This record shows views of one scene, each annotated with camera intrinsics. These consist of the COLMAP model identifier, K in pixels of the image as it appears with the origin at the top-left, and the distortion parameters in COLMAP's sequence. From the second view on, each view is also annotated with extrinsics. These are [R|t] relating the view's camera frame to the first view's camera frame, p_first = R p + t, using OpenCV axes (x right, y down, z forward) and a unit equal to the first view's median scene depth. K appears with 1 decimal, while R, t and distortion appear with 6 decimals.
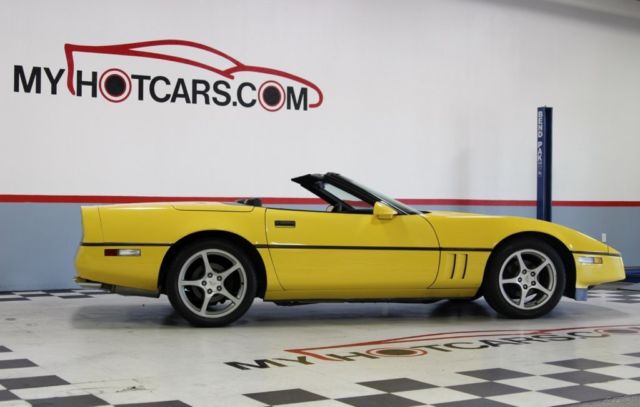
lens RADIAL K [[952.3, 0, 322.5], [0, 952.3, 205.0], [0, 0, 1]] dist [-0.086908, 0.023300]
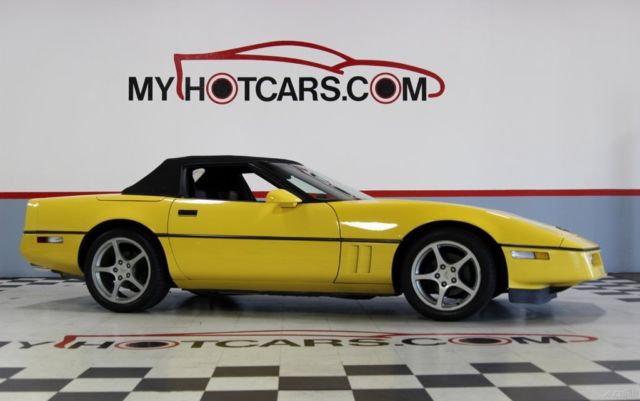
lens RADIAL K [[902.9, 0, 320.0], [0, 902.9, 200.5], [0, 0, 1]] dist [-0.119779, 0.044468]
pose [[0.880950, -0.013591, -0.473014, 0.363903], [0.010481, 0.999903, -0.009211, 0.011416], [0.473093, 0.003157, 0.881007, 0.155952]]
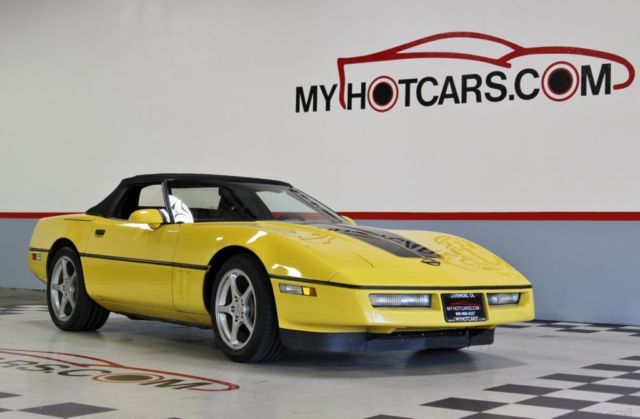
lens RADIAL K [[1108.2, 0, 320.0], [0, 1108.2, 209.5], [0, 0, 1]] dist [-0.025173, 0.020697]
pose [[0.416667, -0.016731, -0.908905, 0.756214], [-0.008301, 0.999719, -0.022208, 0.012794], [0.909021, 0.016798, 0.416411, 0.495684]]
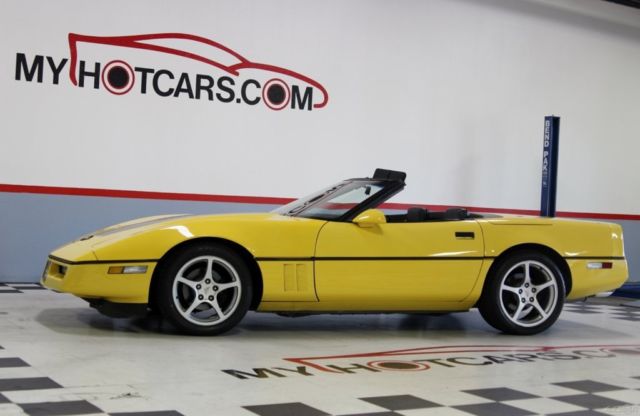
lens RADIAL K [[957.4, 0, 316.1], [0, 957.4, 198.9], [0, 0, 1]] dist [-0.092467, 0.038632]
pose [[0.999176, 0.040519, -0.002468, -0.005990], [-0.040529, 0.999170, -0.004183, -0.004449], [0.002296, 0.004280, 0.999988, 0.012155]]
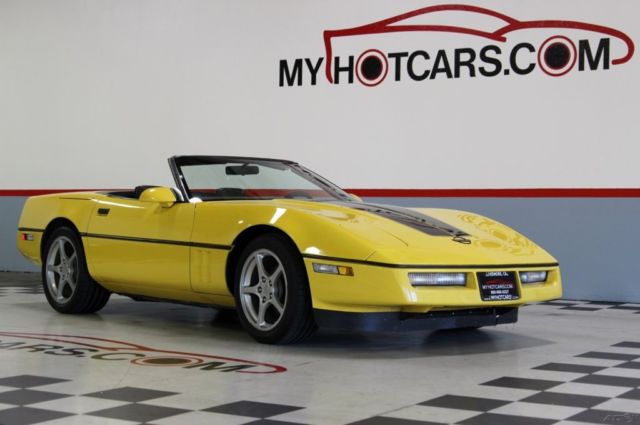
lens RADIAL K [[1146.0, 0, 320.0], [0, 1146.0, 212.5], [0, 0, 1]] dist [-0.042734, 0.227684]
pose [[0.470968, 0.002909, -0.882145, 0.738641], [-0.004274, 0.999990, 0.001016, 0.012195], [0.882140, 0.003292, 0.470976, 0.442568]]
